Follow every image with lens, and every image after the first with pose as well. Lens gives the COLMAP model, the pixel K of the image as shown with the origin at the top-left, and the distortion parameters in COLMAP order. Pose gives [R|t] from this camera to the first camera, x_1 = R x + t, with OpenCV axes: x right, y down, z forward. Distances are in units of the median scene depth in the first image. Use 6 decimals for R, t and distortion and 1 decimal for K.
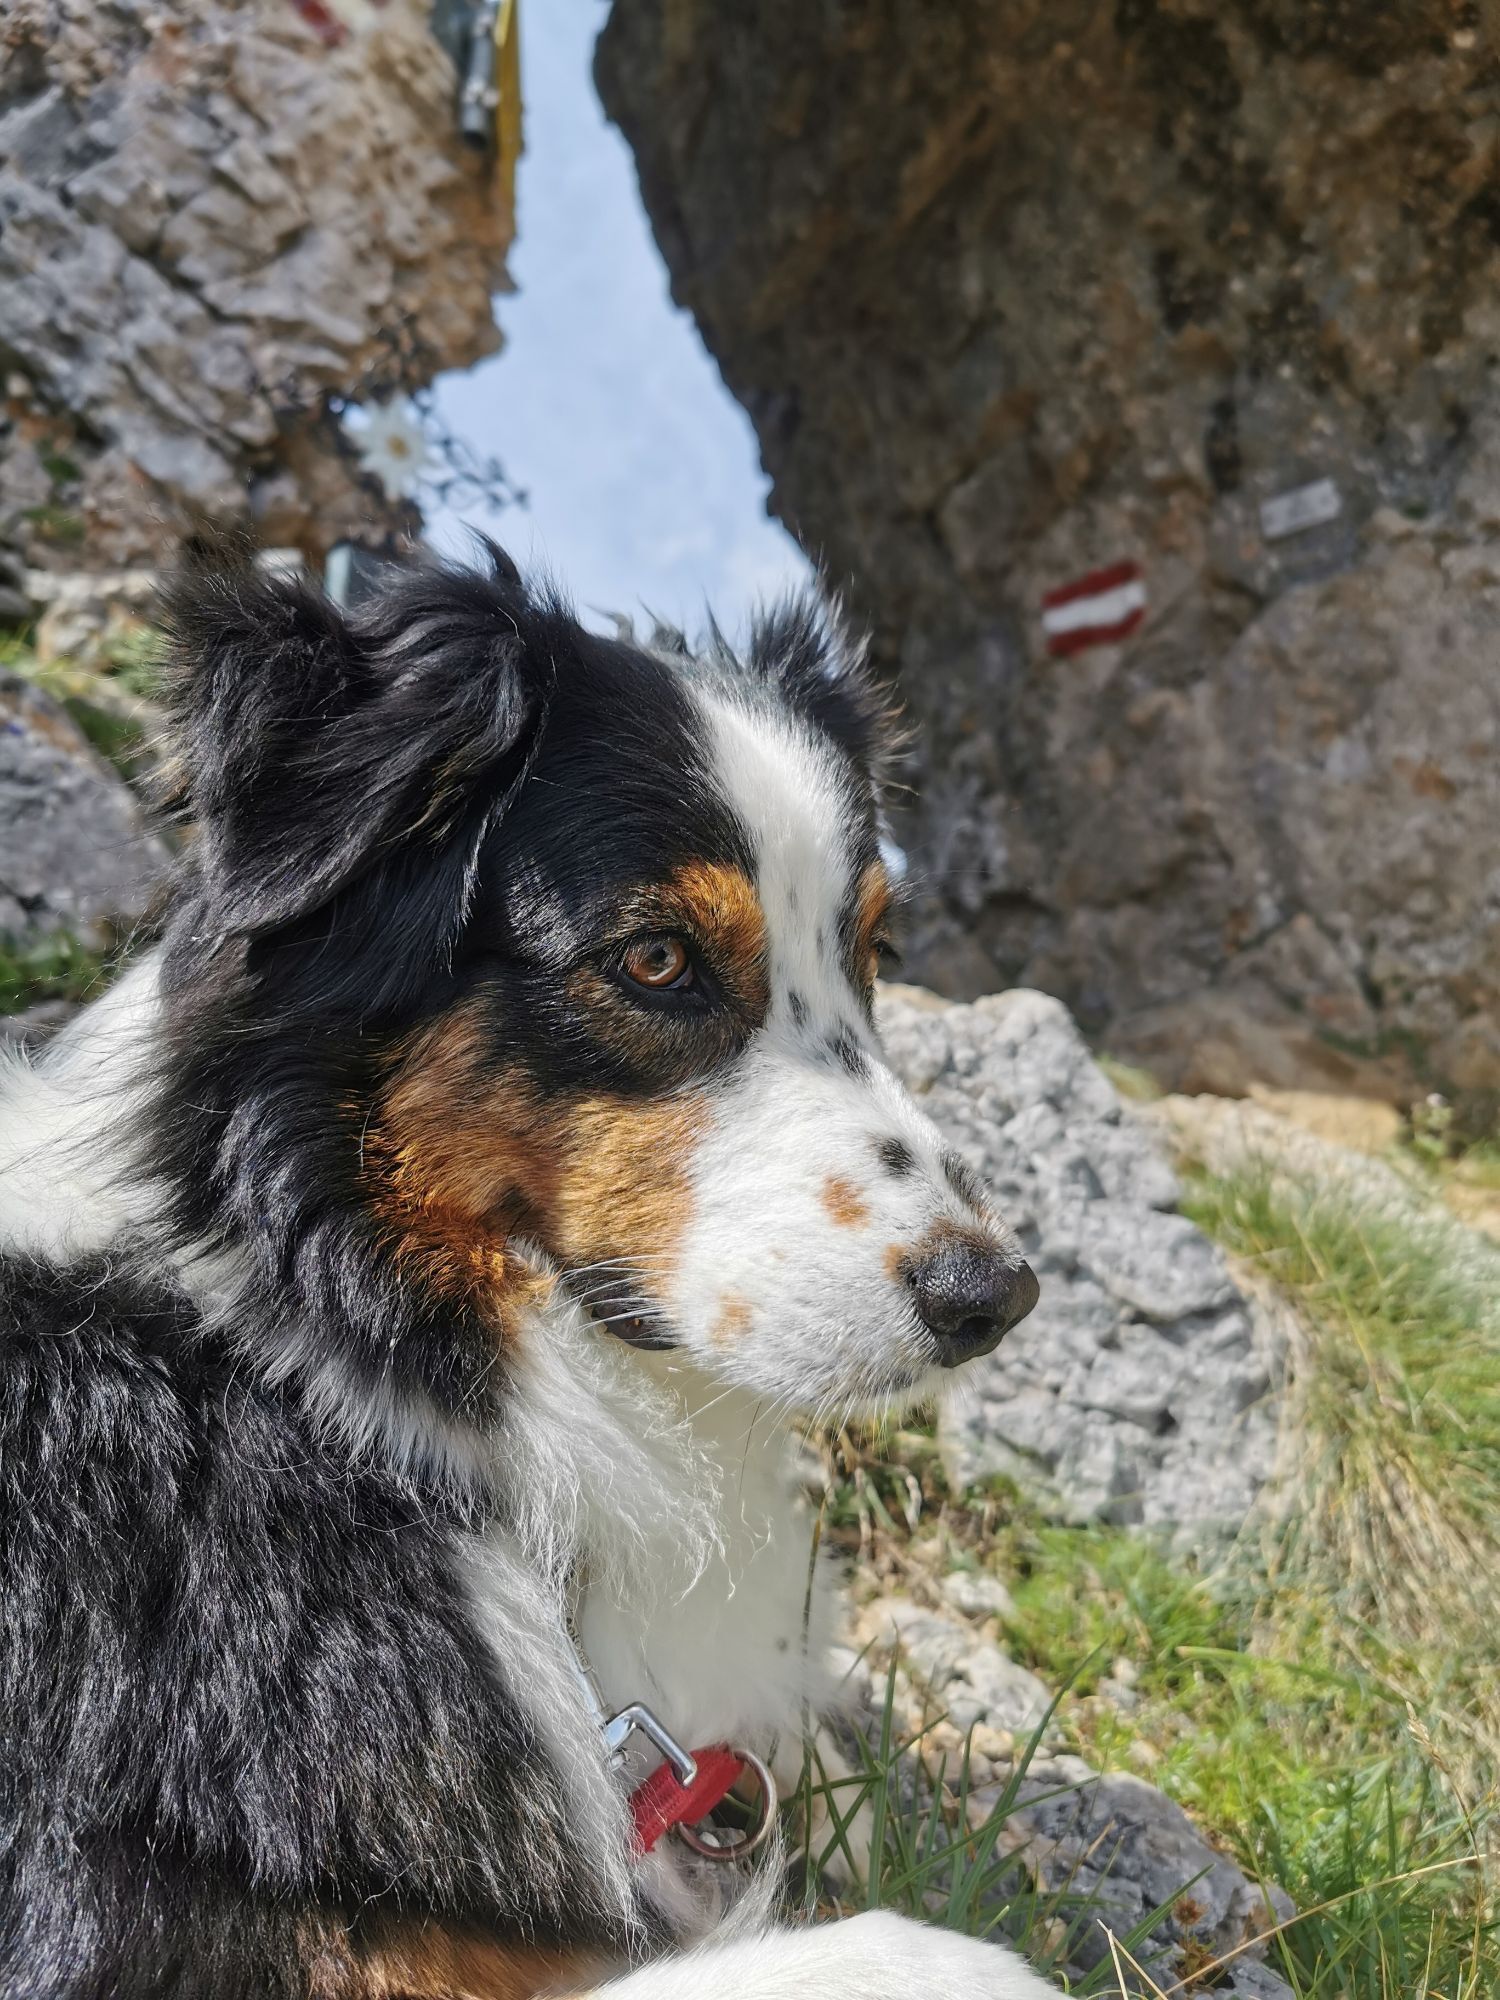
lens RADIAL K [[1559.4, 0, 733.0], [0, 1559.4, 1001.6], [0, 0, 1]] dist [0.075170, -0.099009]
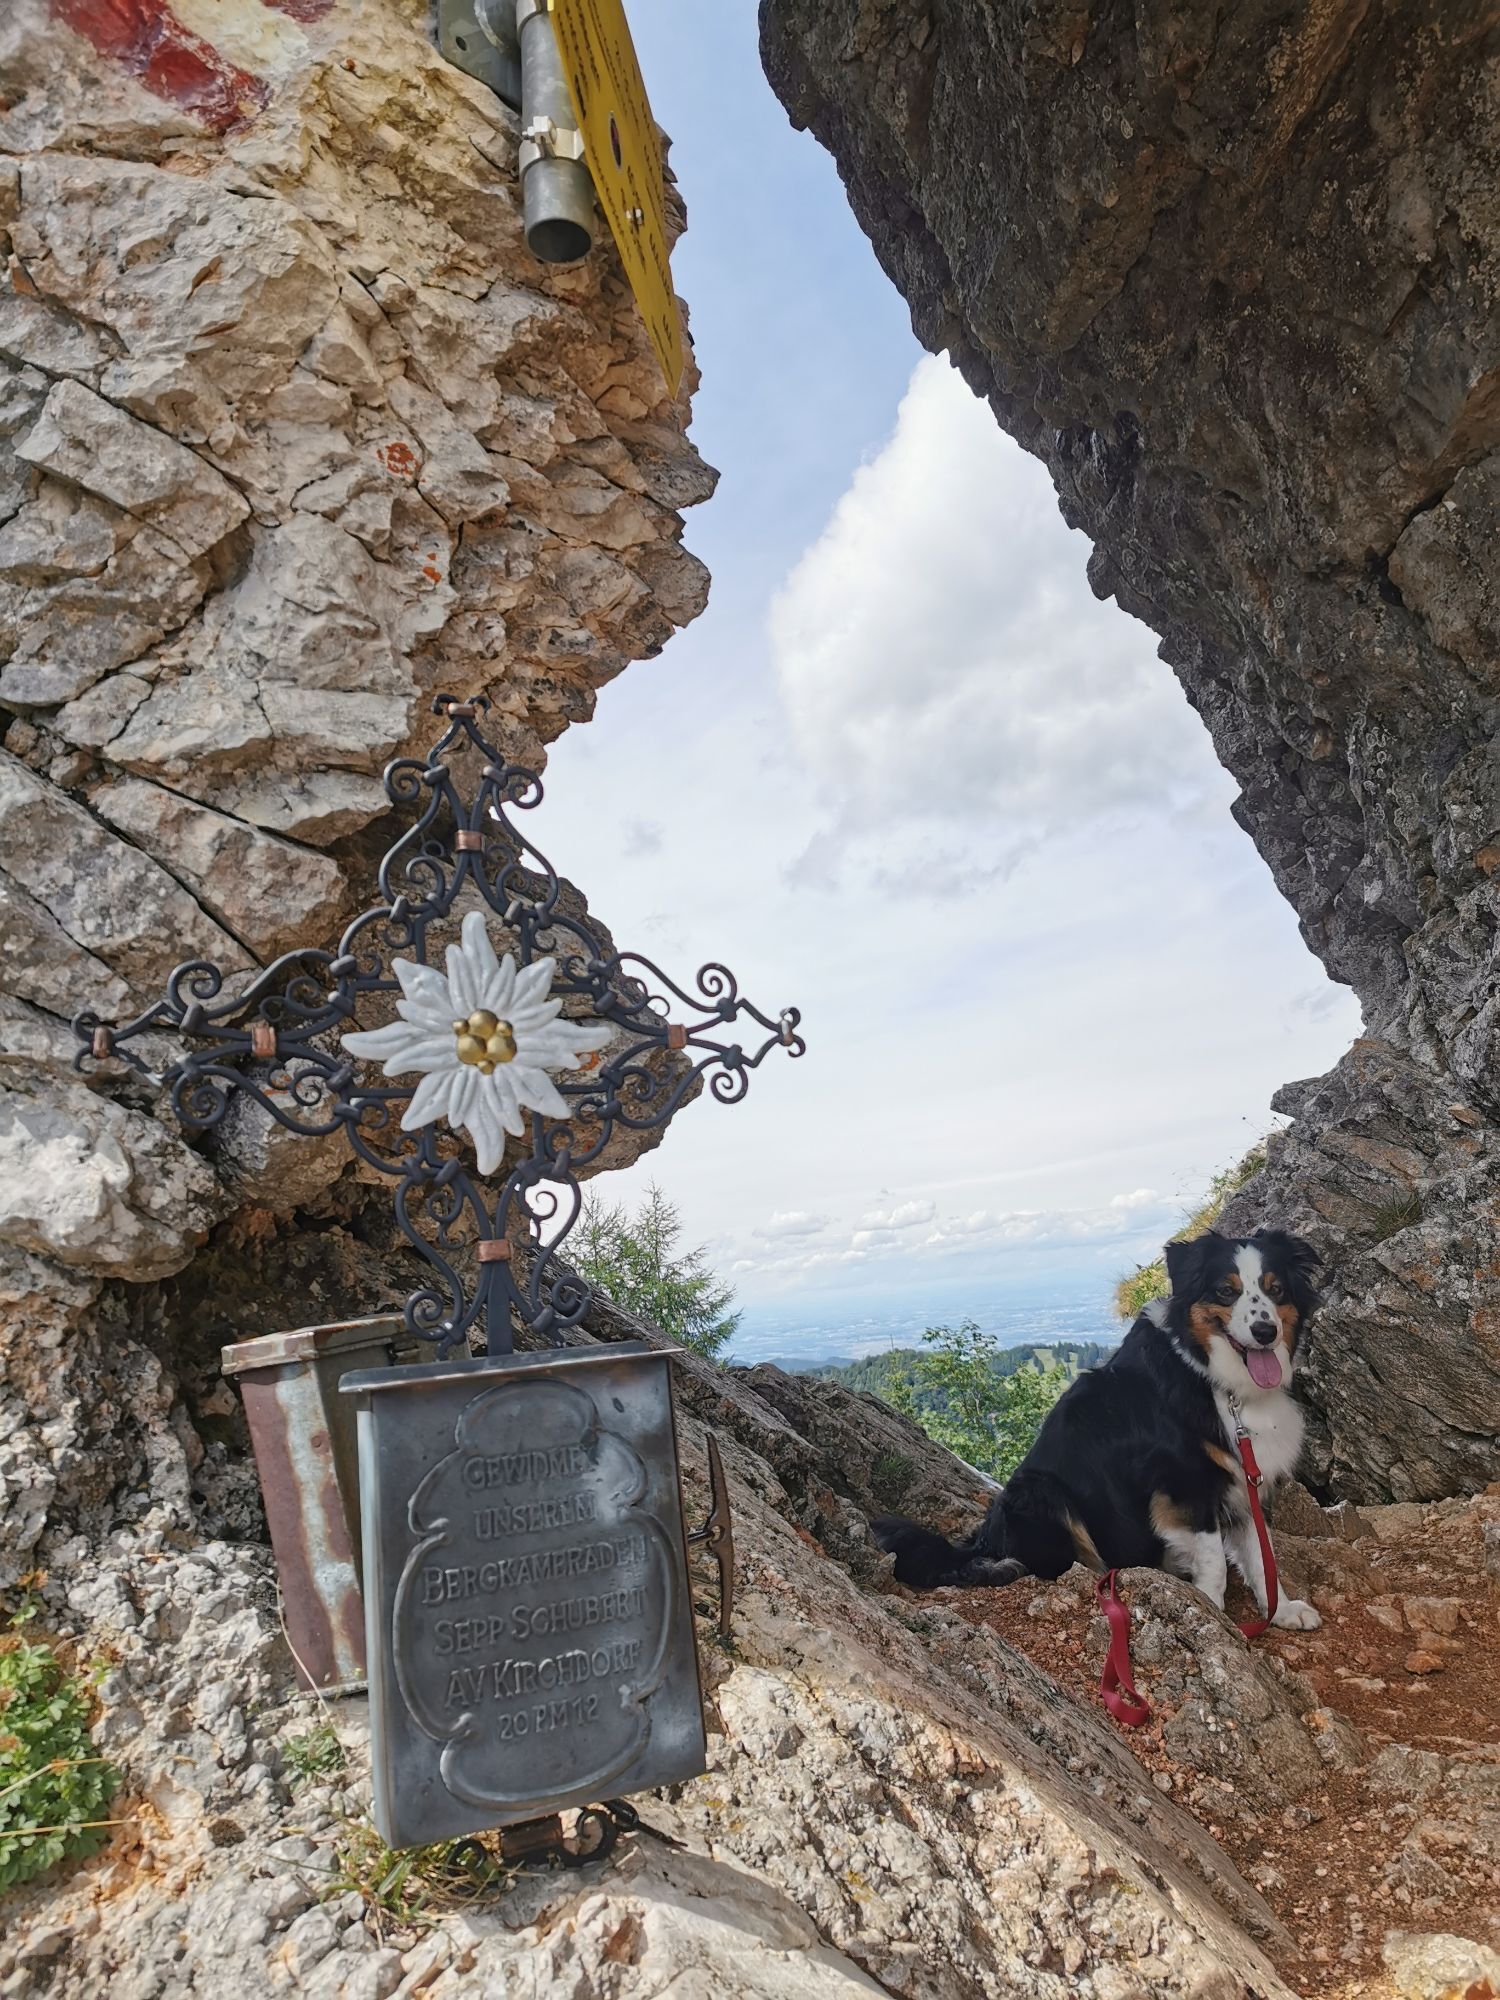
lens RADIAL K [[1559.4, 0, 733.0], [0, 1559.4, 1001.6], [0, 0, 1]] dist [0.075170, -0.099009]
pose [[0.965093, -0.169631, -0.199549, -0.036508], [0.170696, 0.985251, -0.011988, -0.183967], [0.198639, -0.022493, 0.979815, 0.325708]]
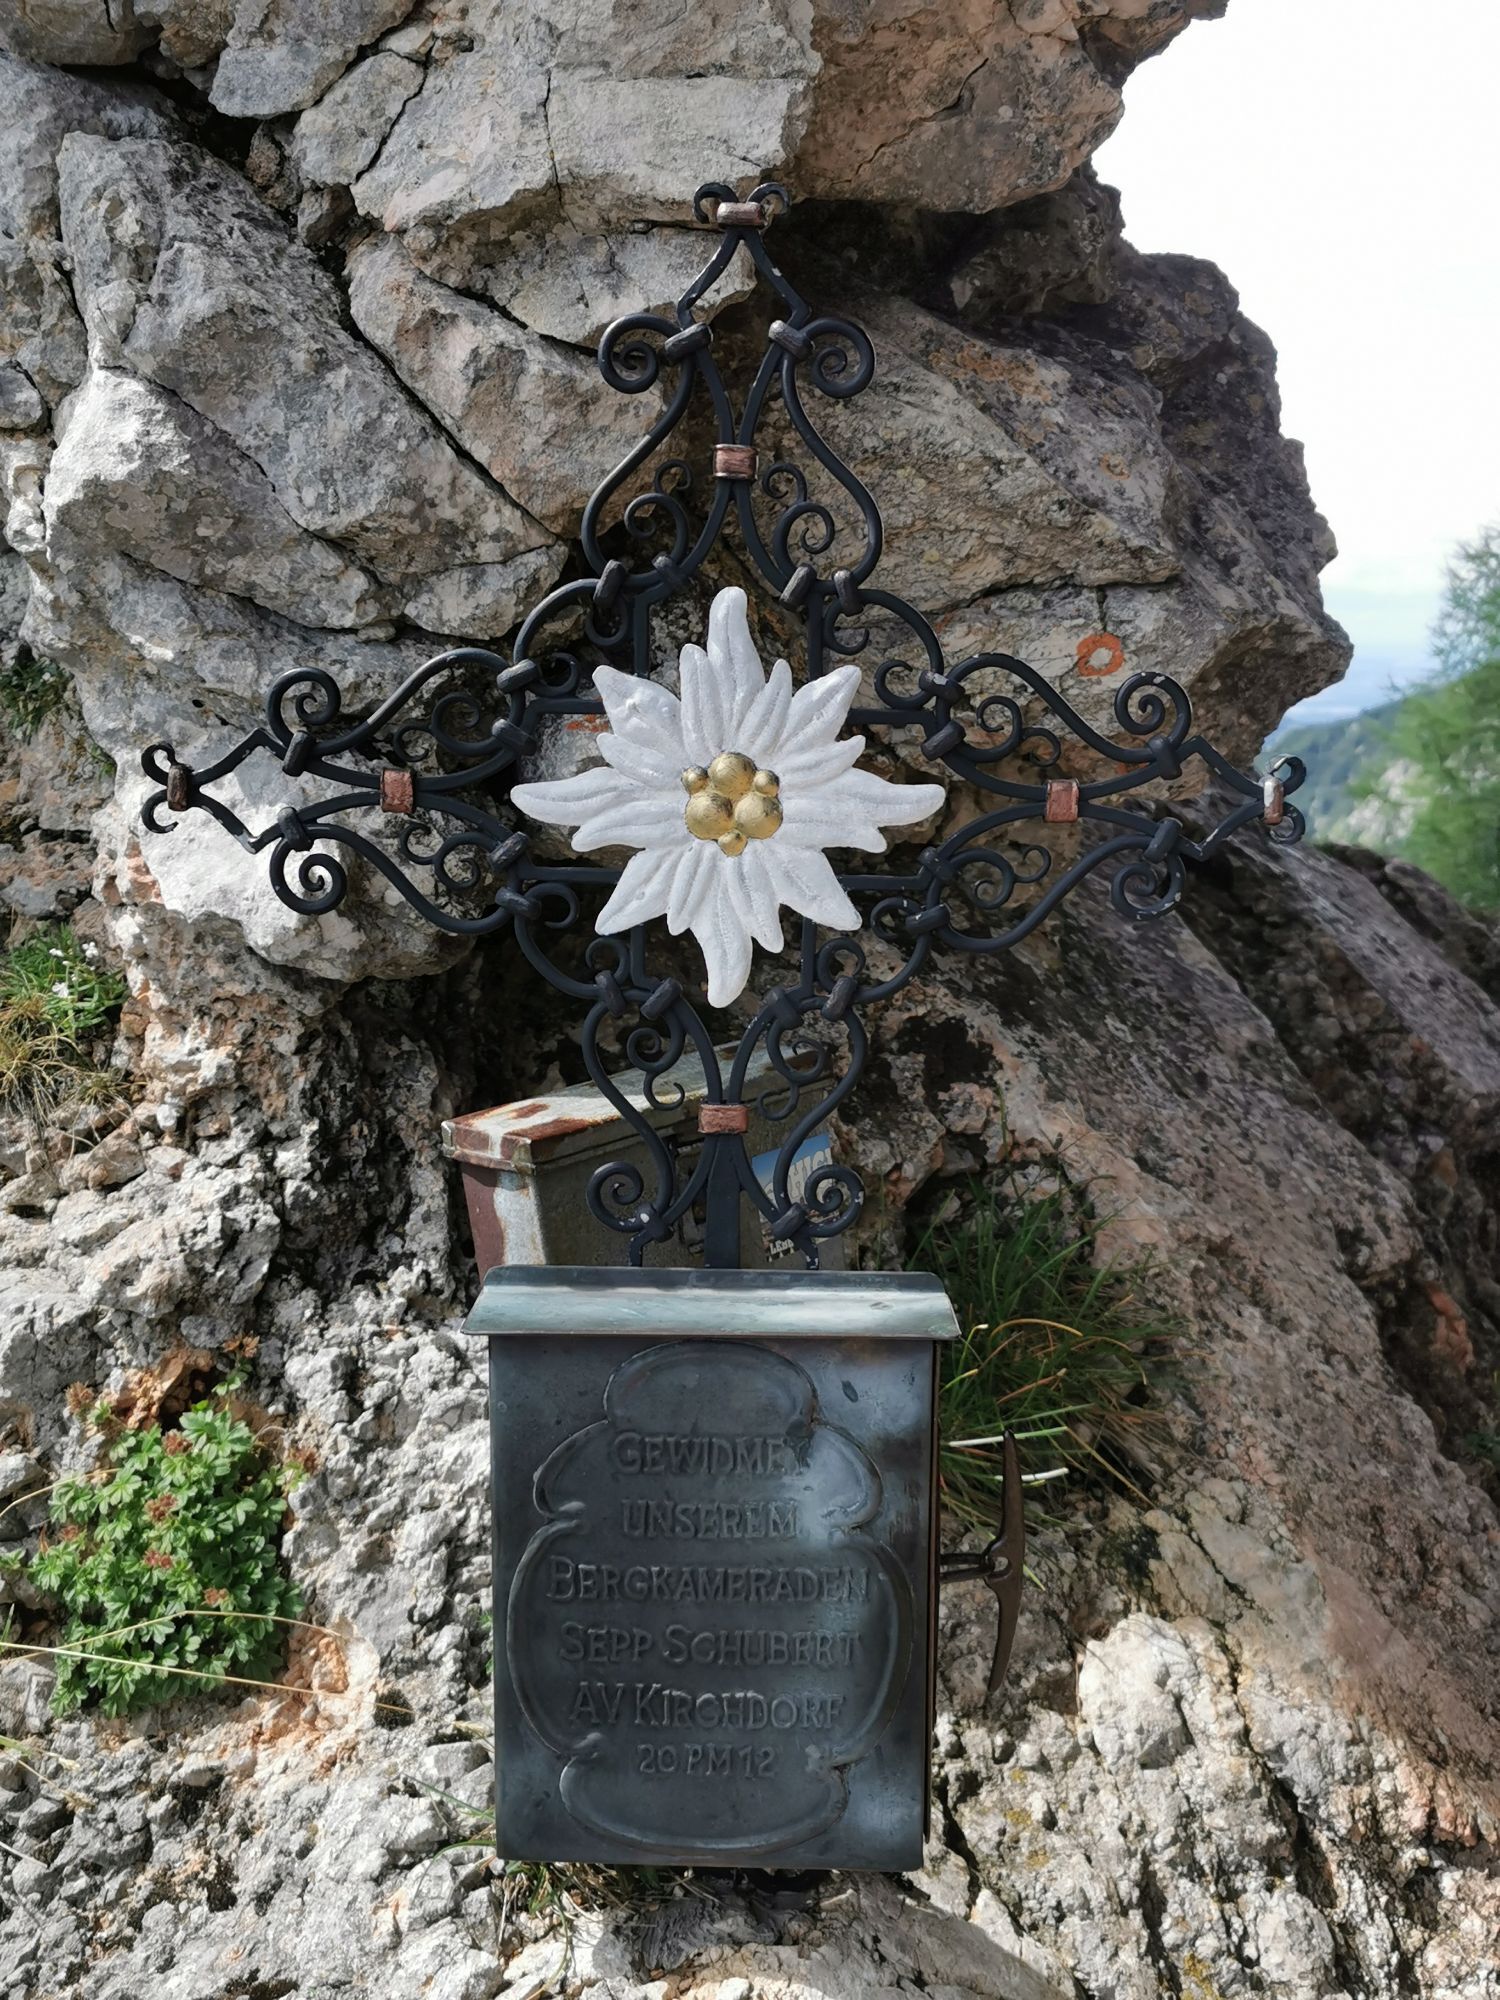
lens RADIAL K [[2040.0, 0, 750.0], [0, 2040.0, 1000.0], [0, 0, 1]] dist [0.040123, -0.015795]
pose [[0.770901, 0.097384, -0.629466, 0.002128], [0.137702, 0.939392, 0.313975, -0.226794], [0.621892, -0.328722, 0.710769, 0.398301]]
